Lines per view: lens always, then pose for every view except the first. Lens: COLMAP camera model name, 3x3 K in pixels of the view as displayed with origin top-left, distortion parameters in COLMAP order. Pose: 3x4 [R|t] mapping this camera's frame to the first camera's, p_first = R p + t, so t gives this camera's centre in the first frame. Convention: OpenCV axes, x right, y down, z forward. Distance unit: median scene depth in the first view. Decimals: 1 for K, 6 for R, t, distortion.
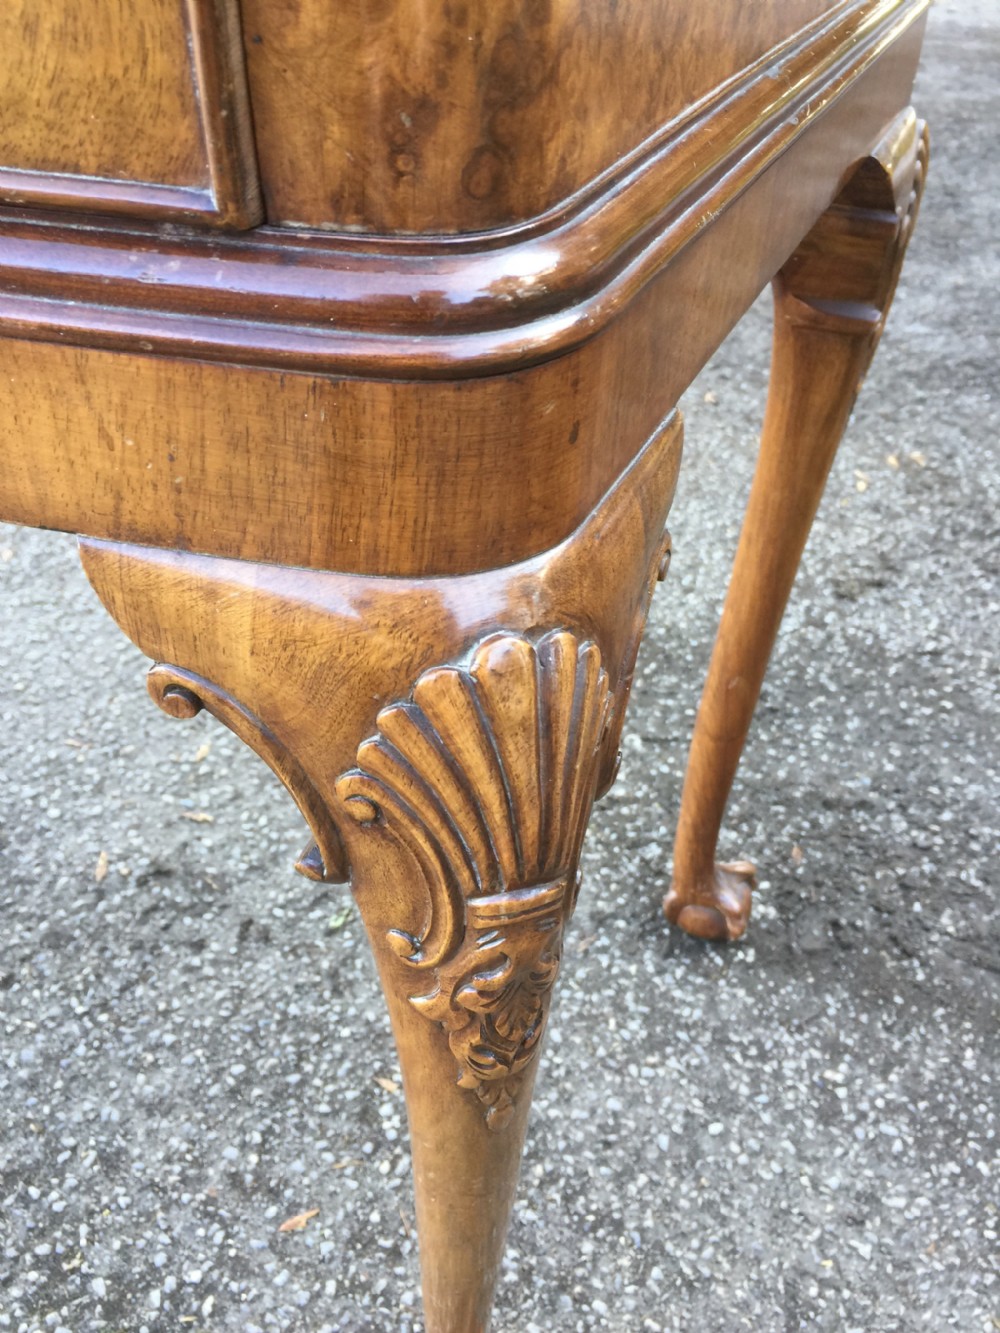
lens RADIAL K [[1194.5, 0, 499.8], [0, 1194.5, 637.6], [0, 0, 1]] dist [0.067749, -0.115877]
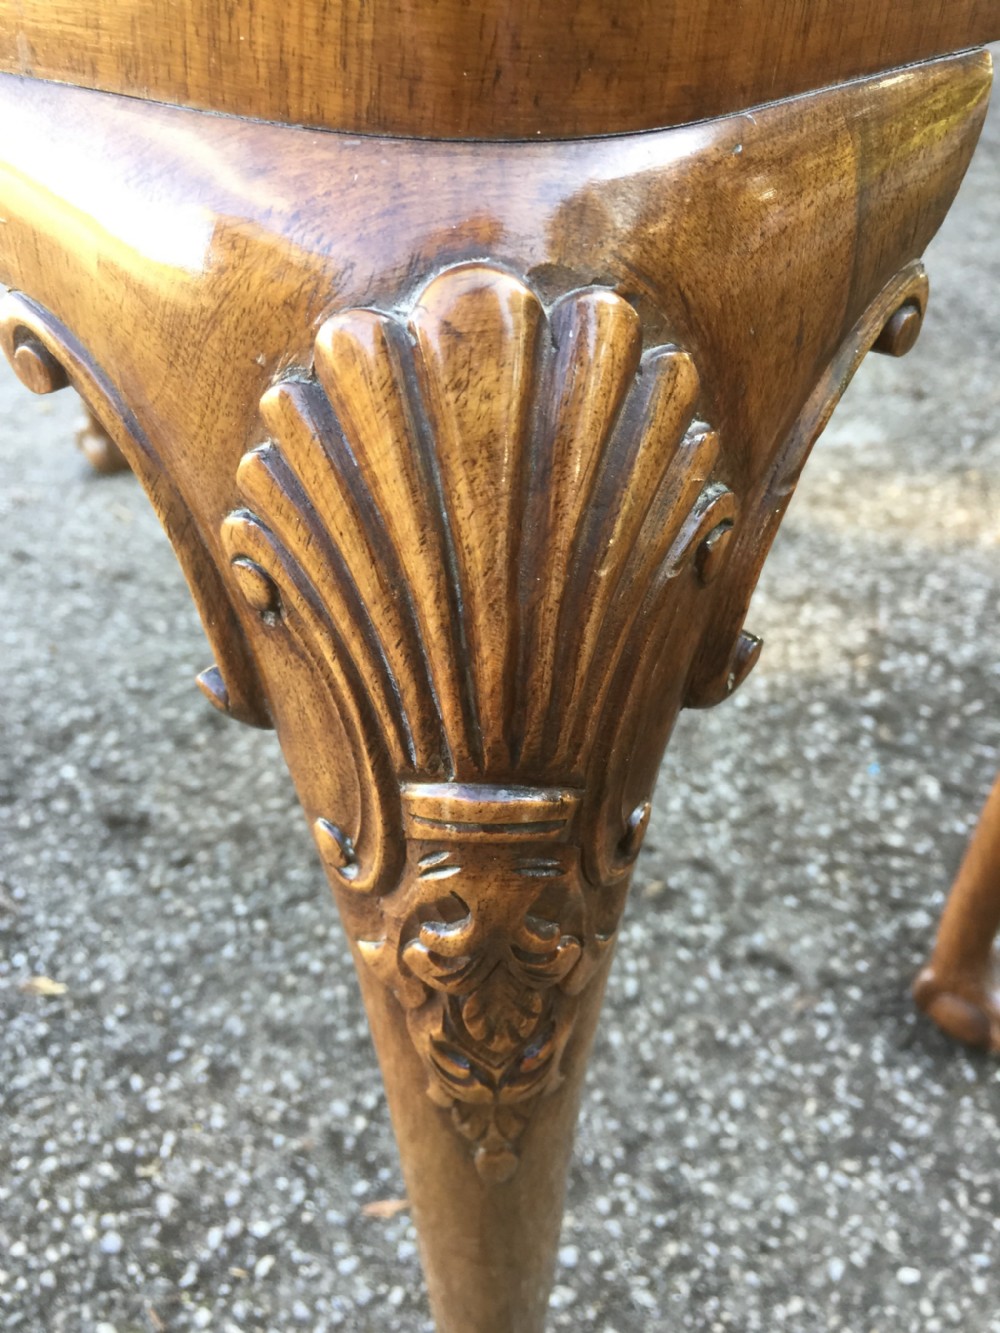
lens RADIAL K [[1194.5, 0, 488.3], [0, 1194.5, 650.6], [0, 0, 1]] dist [0.067749, -0.115877]
pose [[0.935984, 0.209590, -0.282855, 0.057171], [-0.210236, 0.977237, 0.028432, 0.044867], [0.282375, 0.032854, 0.958741, 0.154996]]
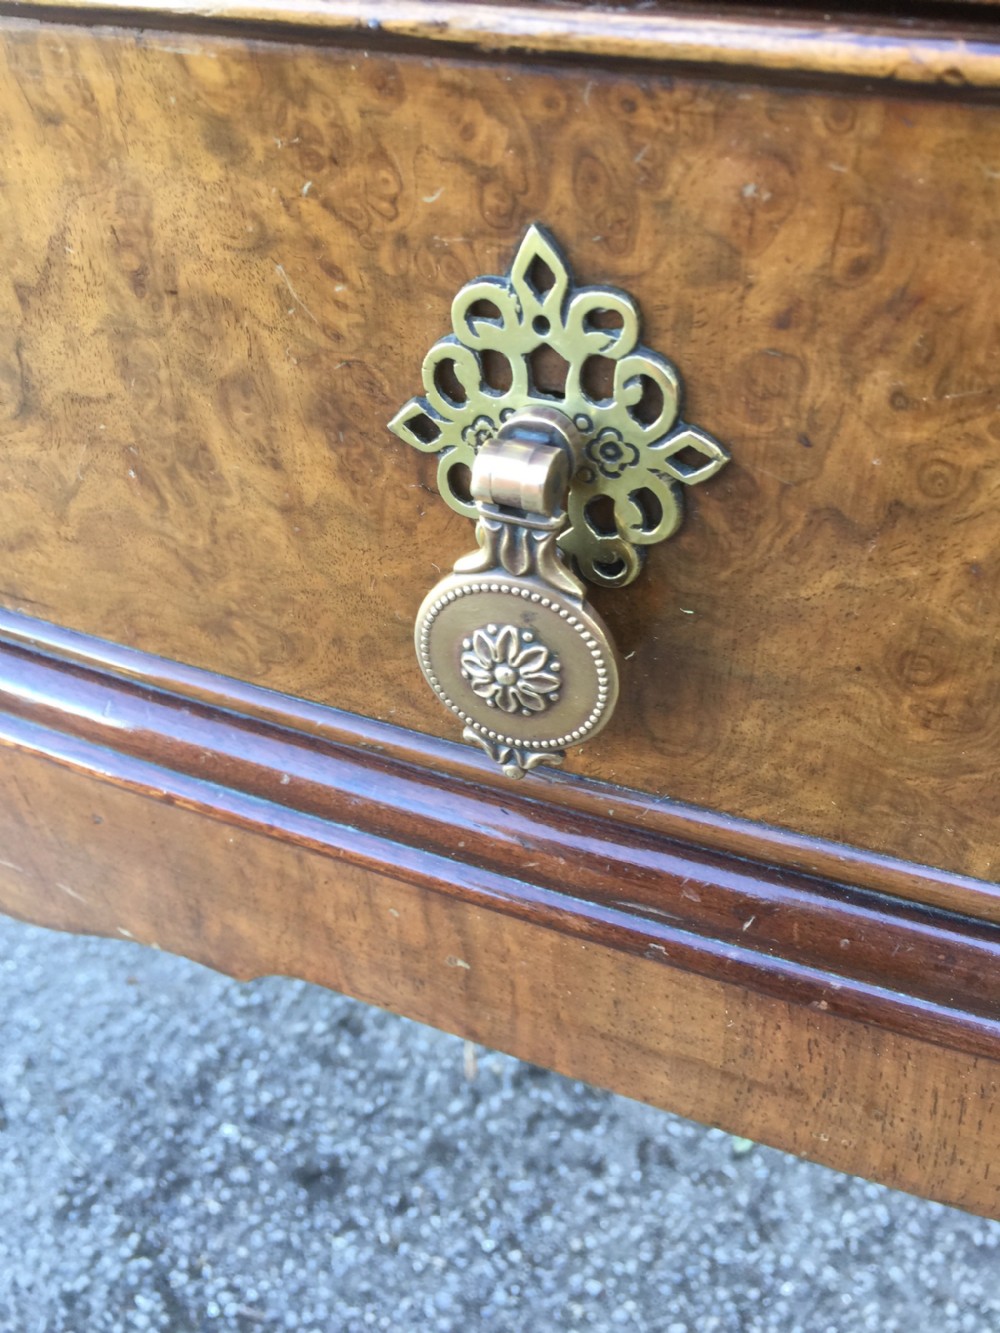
lens RADIAL K [[1194.5, 0, 493.8], [0, 1194.5, 669.5], [0, 0, 1]] dist [0.067749, -0.115877]
pose [[0.998455, 0.016782, -0.052980, -0.314371], [-0.014877, 0.999236, 0.036144, -0.171125], [0.053546, -0.035300, 0.997941, 0.098631]]
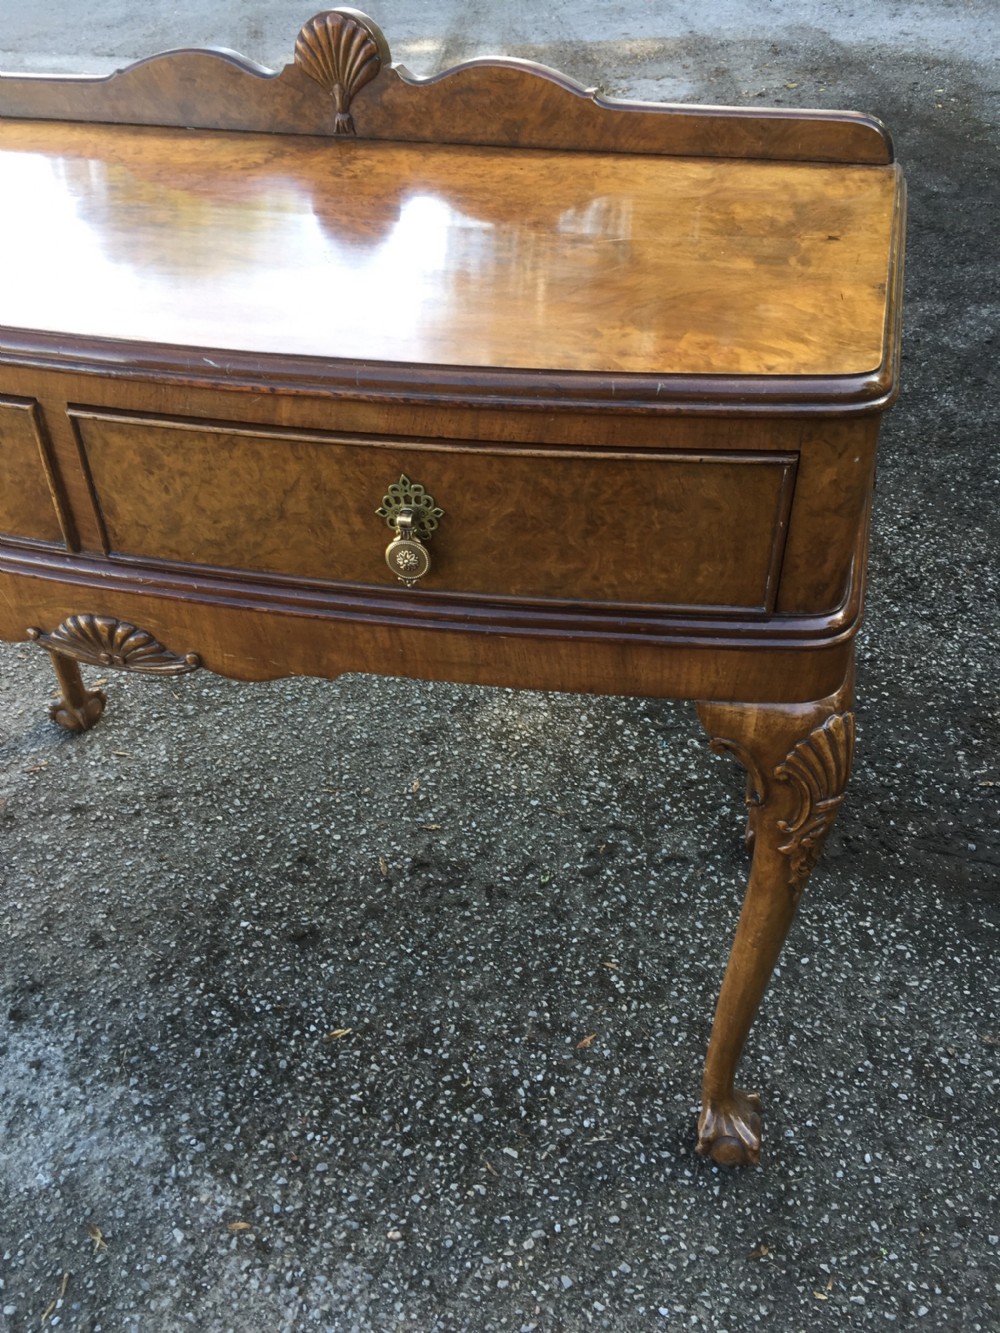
lens RADIAL K [[1161.4, 0, 495.3], [0, 1161.4, 650.0], [0, 0, 1]] dist [0.079095, -0.109691]
pose [[0.988531, -0.117533, 0.094825, -0.347893], [0.117357, 0.993062, 0.007455, -0.094928], [-0.095043, 0.003759, 0.995466, -0.599597]]
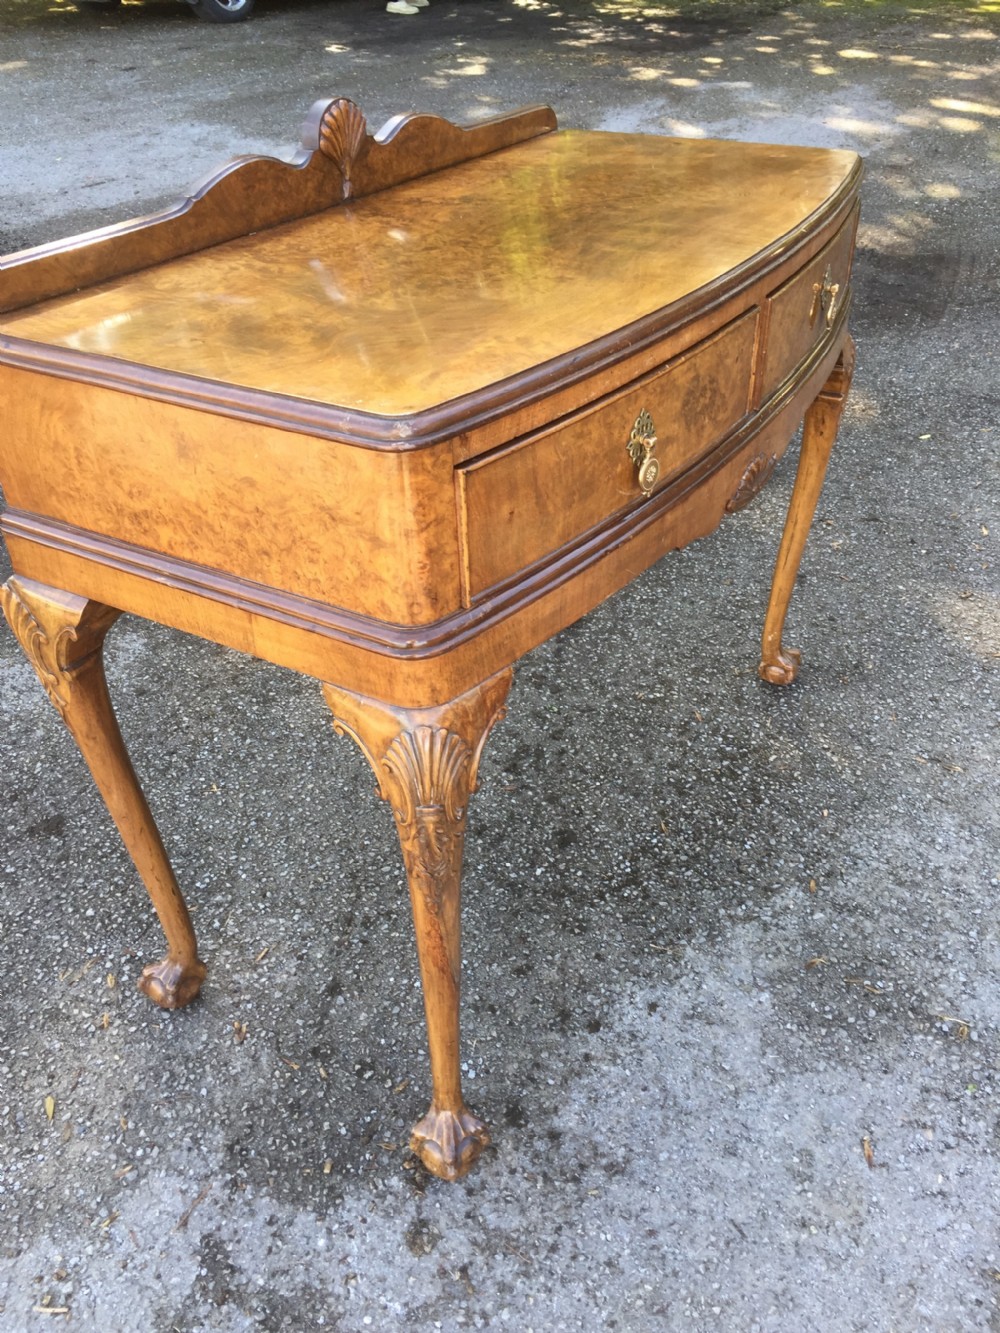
lens RADIAL K [[1134.6, 0, 506.4], [0, 1134.6, 662.1], [0, 0, 1]] dist [0.075999, -0.113334]
pose [[0.107011, -0.572667, 0.812774, -1.917205], [0.613898, 0.681089, 0.399057, -0.745760], [-0.782098, 0.456257, 0.424443, 0.199519]]
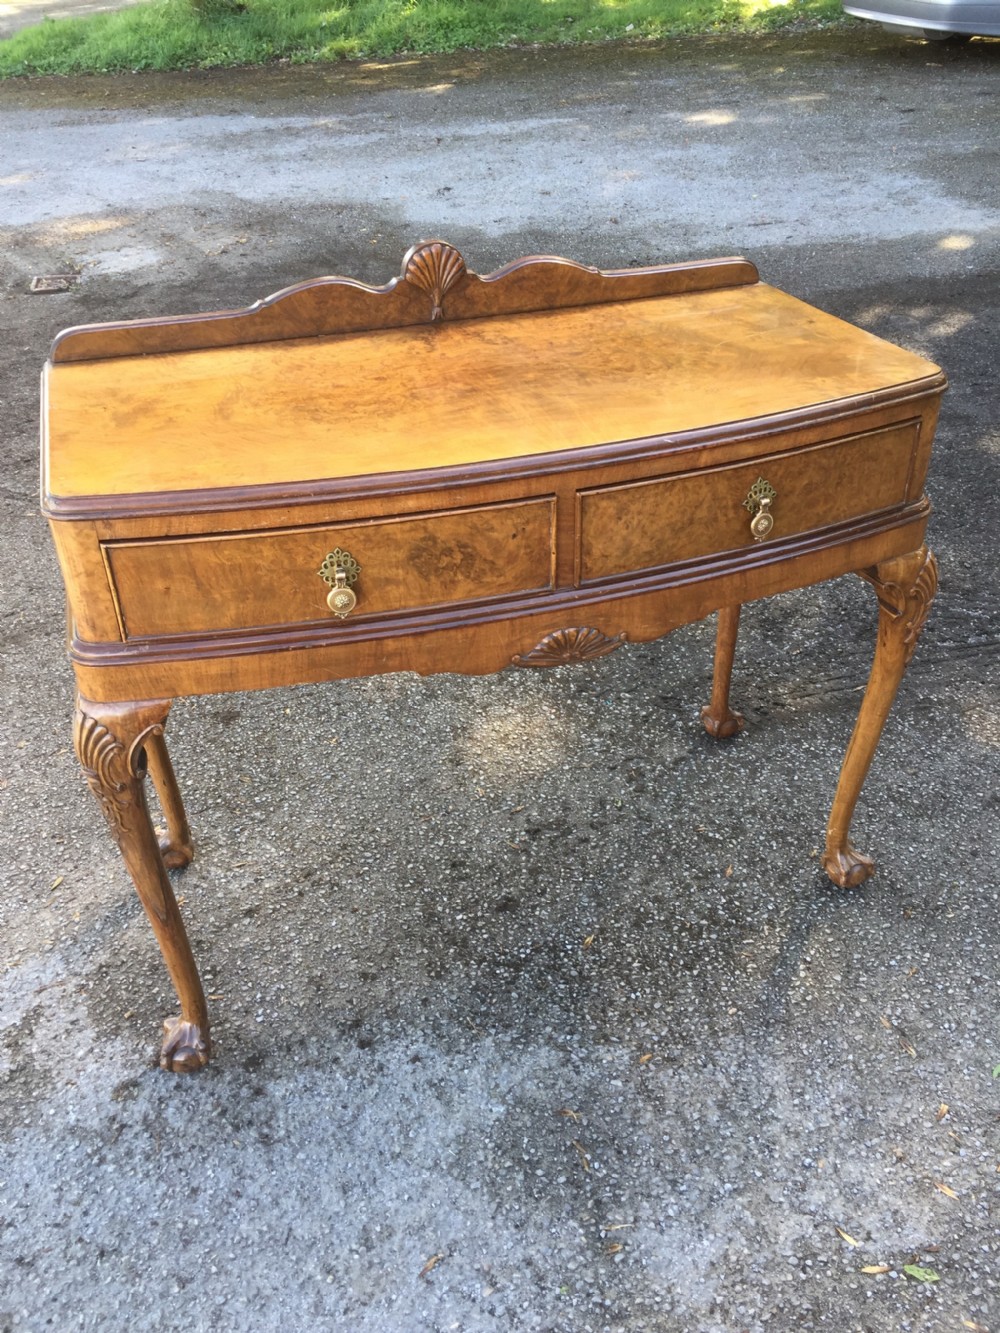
lens RADIAL K [[1161.4, 0, 501.4], [0, 1161.4, 644.5], [0, 0, 1]] dist [0.079095, -0.109691]
pose [[0.730125, -0.386467, 0.563525, -1.544505], [0.437170, 0.898018, 0.049449, -0.253596], [-0.525166, 0.210252, 0.824618, -0.796543]]
